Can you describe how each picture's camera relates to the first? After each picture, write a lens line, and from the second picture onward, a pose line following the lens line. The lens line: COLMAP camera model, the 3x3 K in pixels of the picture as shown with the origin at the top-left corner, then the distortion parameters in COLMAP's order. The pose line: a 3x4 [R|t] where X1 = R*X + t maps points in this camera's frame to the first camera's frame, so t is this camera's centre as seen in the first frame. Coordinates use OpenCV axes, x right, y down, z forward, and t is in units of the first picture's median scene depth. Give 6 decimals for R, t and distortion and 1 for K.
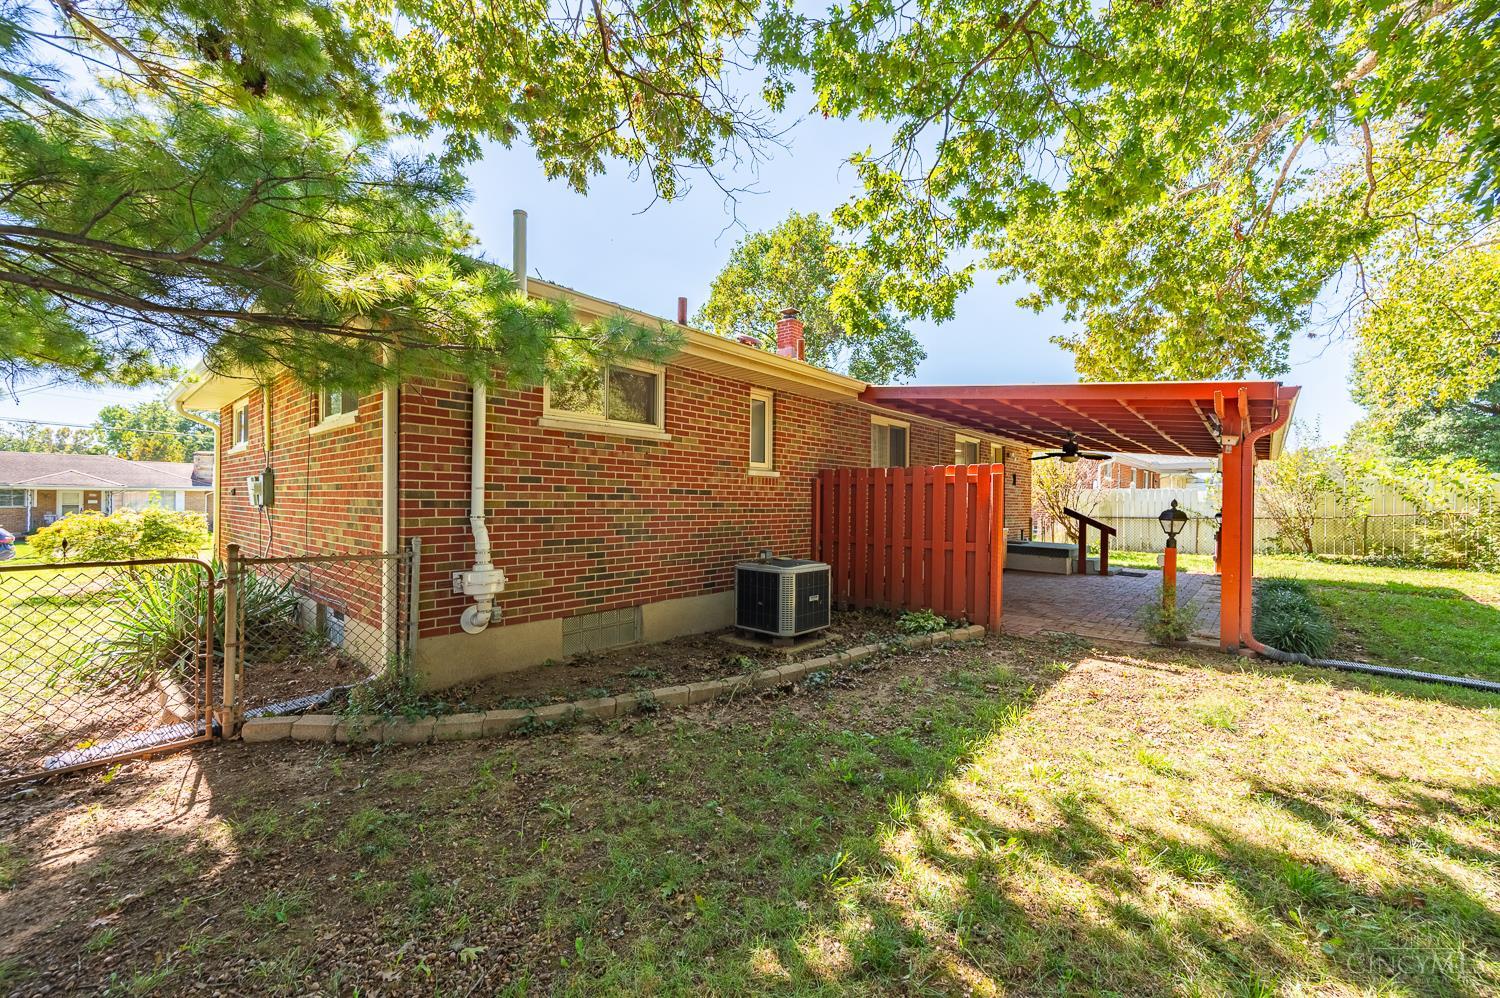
lens RADIAL K [[594.3, 0, 750.0], [0, 594.3, 499.0], [0, 0, 1]] dist [0.001869, -0.000200]
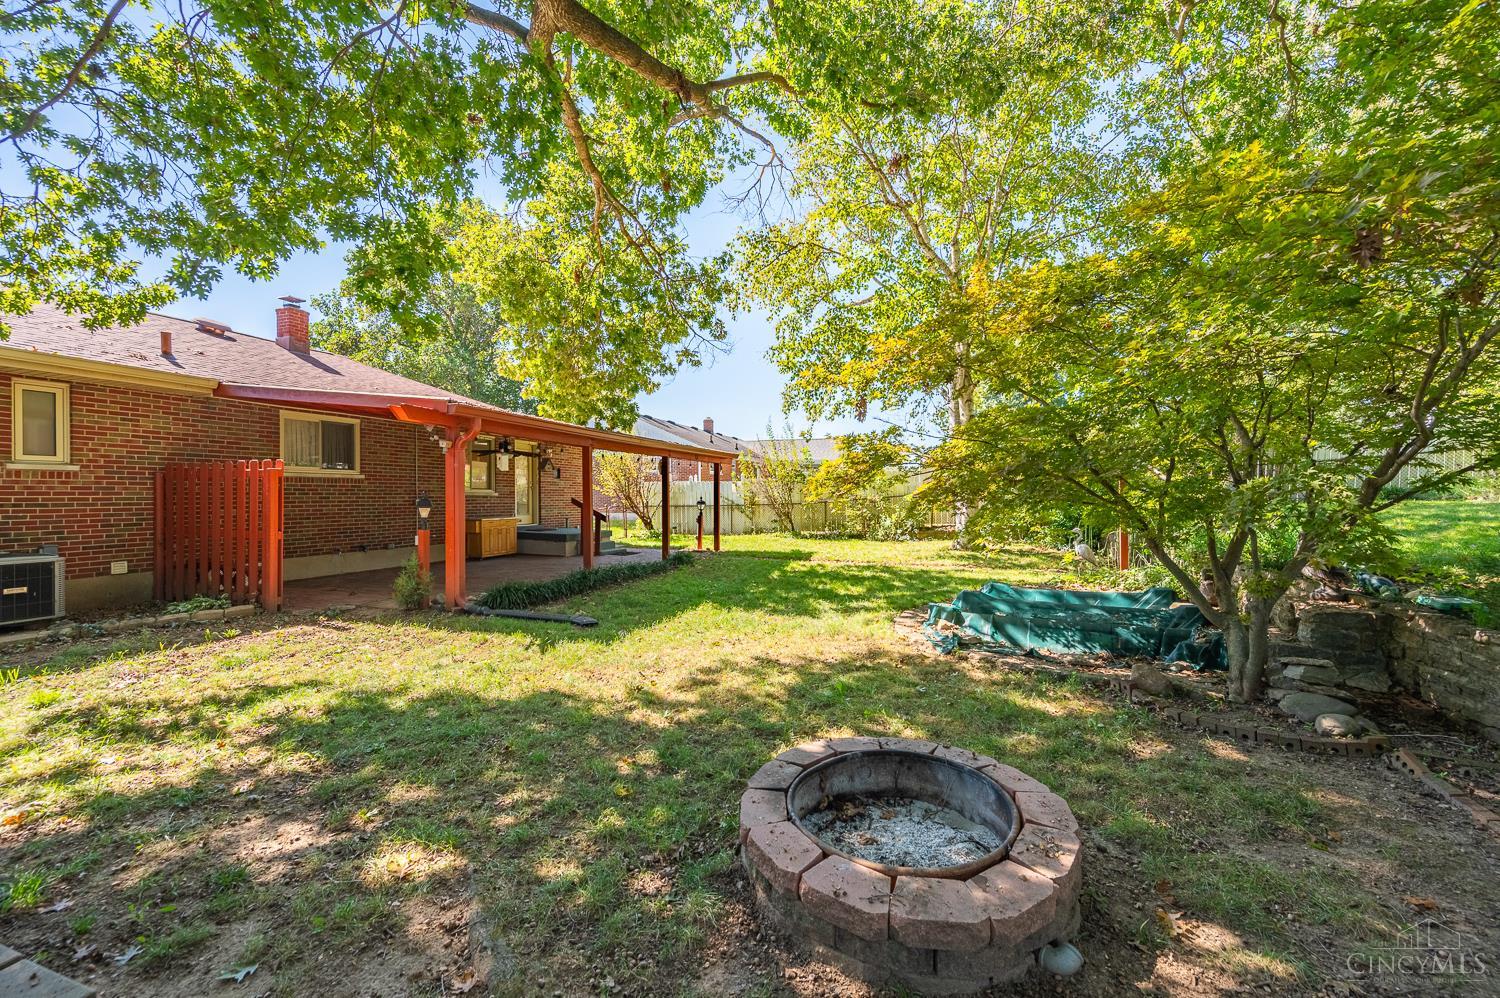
lens RADIAL K [[594.3, 0, 750.0], [0, 594.3, 499.0], [0, 0, 1]] dist [0.001869, -0.000200]
pose [[0.937541, -0.013300, 0.347621, 0.453122], [0.009517, 0.999875, 0.012590, 0.004910], [-0.347746, -0.008495, 0.937550, -0.187439]]
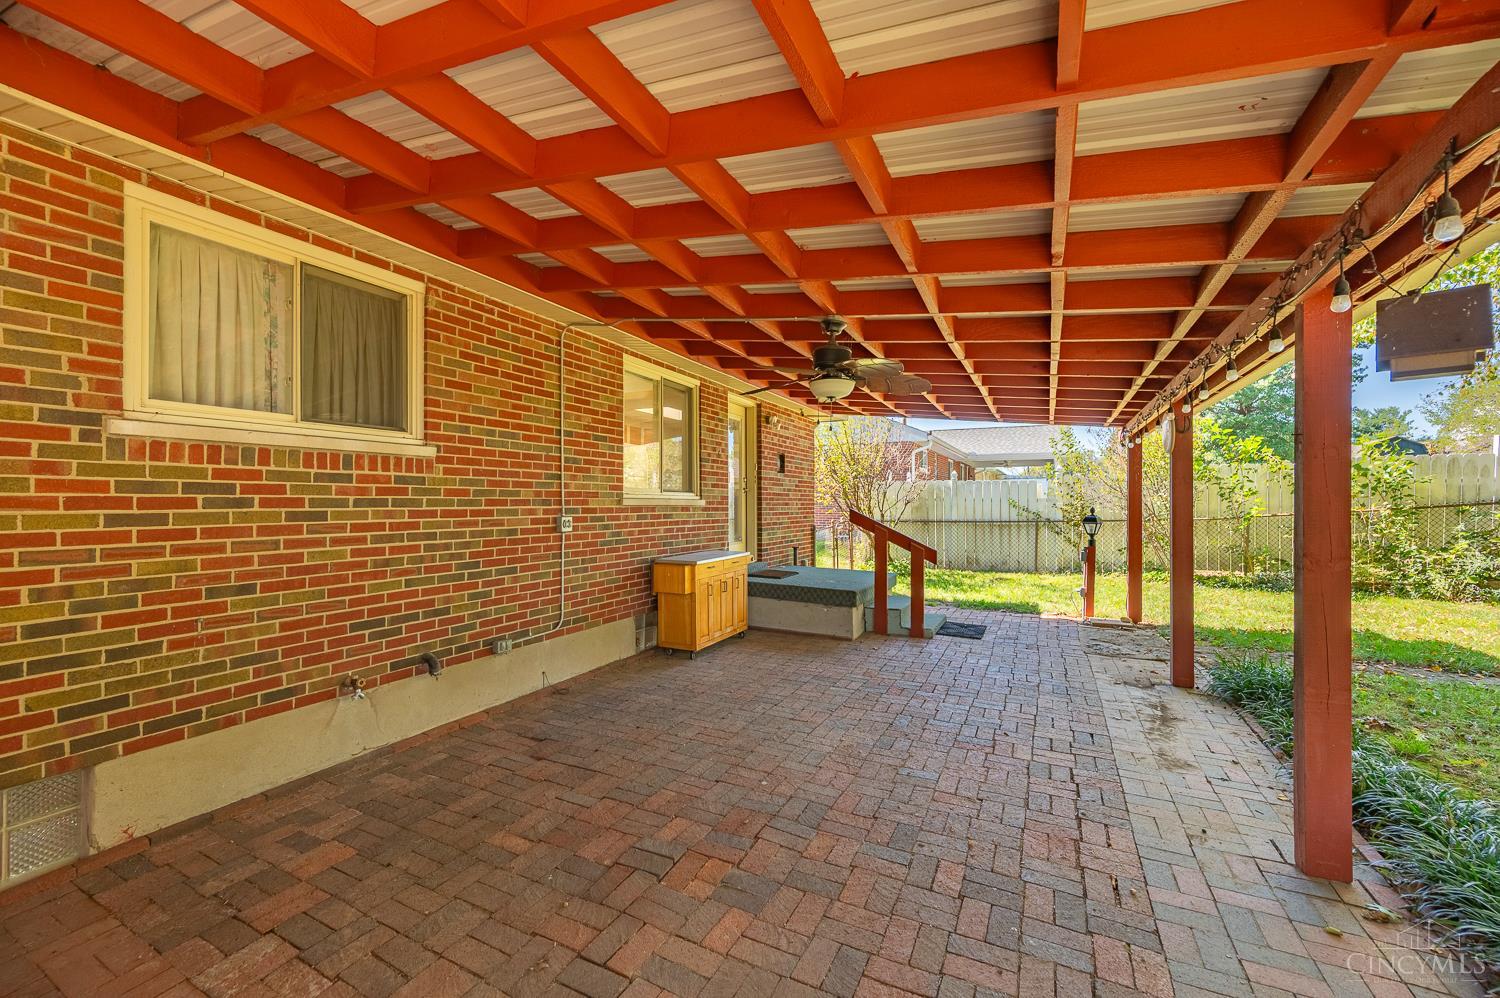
lens RADIAL K [[594.3, 0, 750.0], [0, 594.3, 499.0], [0, 0, 1]] dist [0.001869, -0.000200]
pose [[0.967486, -0.009206, 0.252756, 0.303526], [0.009220, 0.999957, 0.001127, 0.002175], [-0.252756, 0.001240, 0.967529, 0.500455]]
